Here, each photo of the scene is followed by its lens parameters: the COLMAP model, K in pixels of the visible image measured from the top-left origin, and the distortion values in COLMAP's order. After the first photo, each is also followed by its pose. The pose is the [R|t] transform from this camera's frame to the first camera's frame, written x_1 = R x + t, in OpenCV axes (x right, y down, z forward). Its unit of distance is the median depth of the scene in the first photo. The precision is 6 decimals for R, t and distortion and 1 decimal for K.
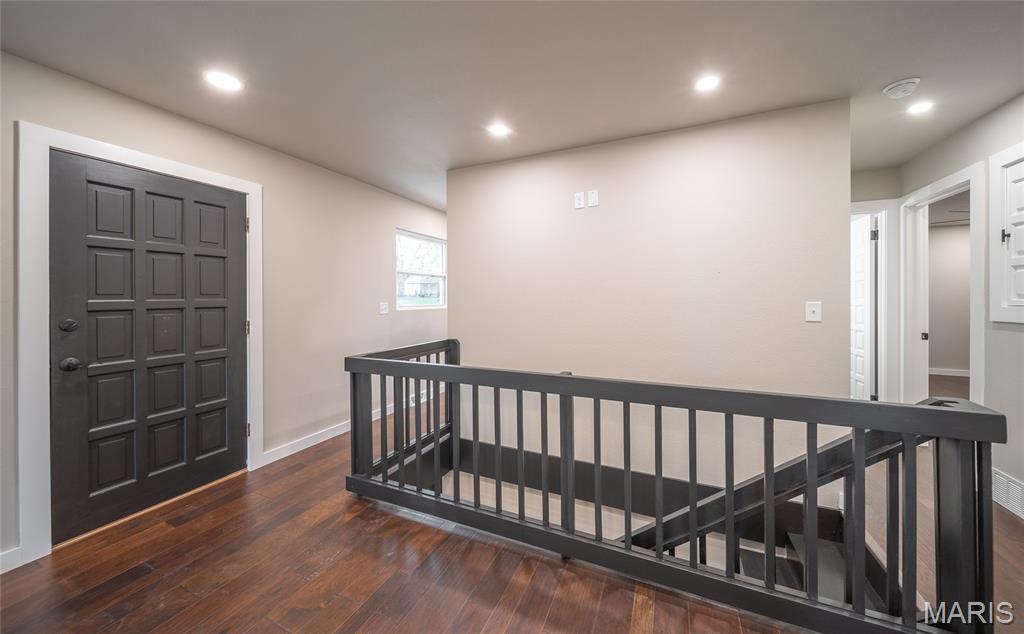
lens RADIAL K [[358.5, 0, 511.3], [0, 358.5, 299.9], [0, 0, 1]] dist [-0.001540, -0.000321]
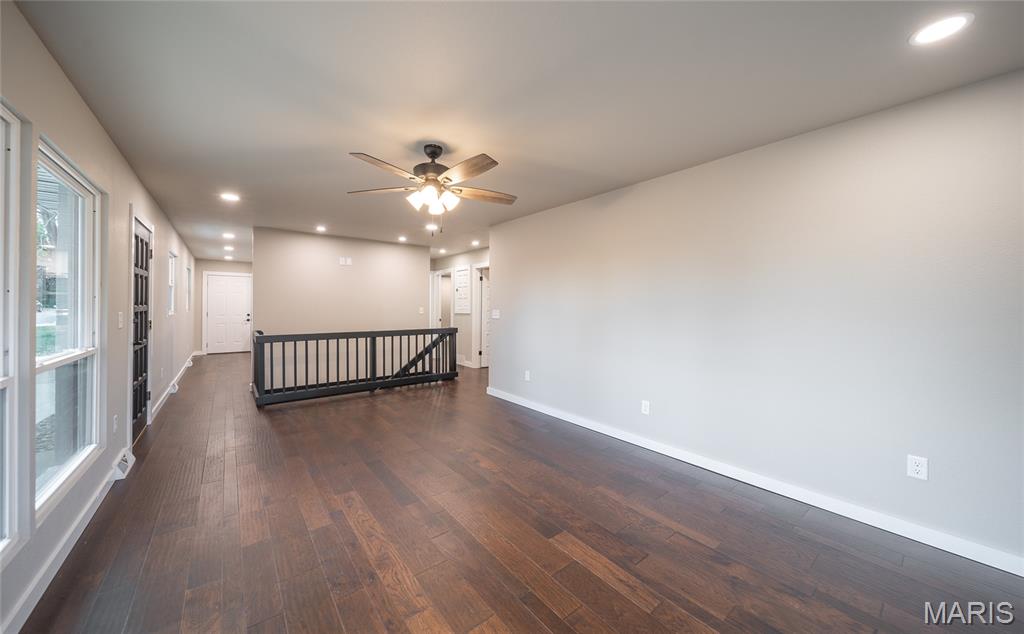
lens RADIAL K [[358.5, 0, 511.3], [0, 358.5, 299.9], [0, 0, 1]] dist [-0.001540, -0.000321]
pose [[0.448639, 0.021510, 0.893454, -1.650984], [0.004356, 0.999646, -0.026254, 0.024650], [-0.893702, 0.015670, 0.448387, -1.146971]]
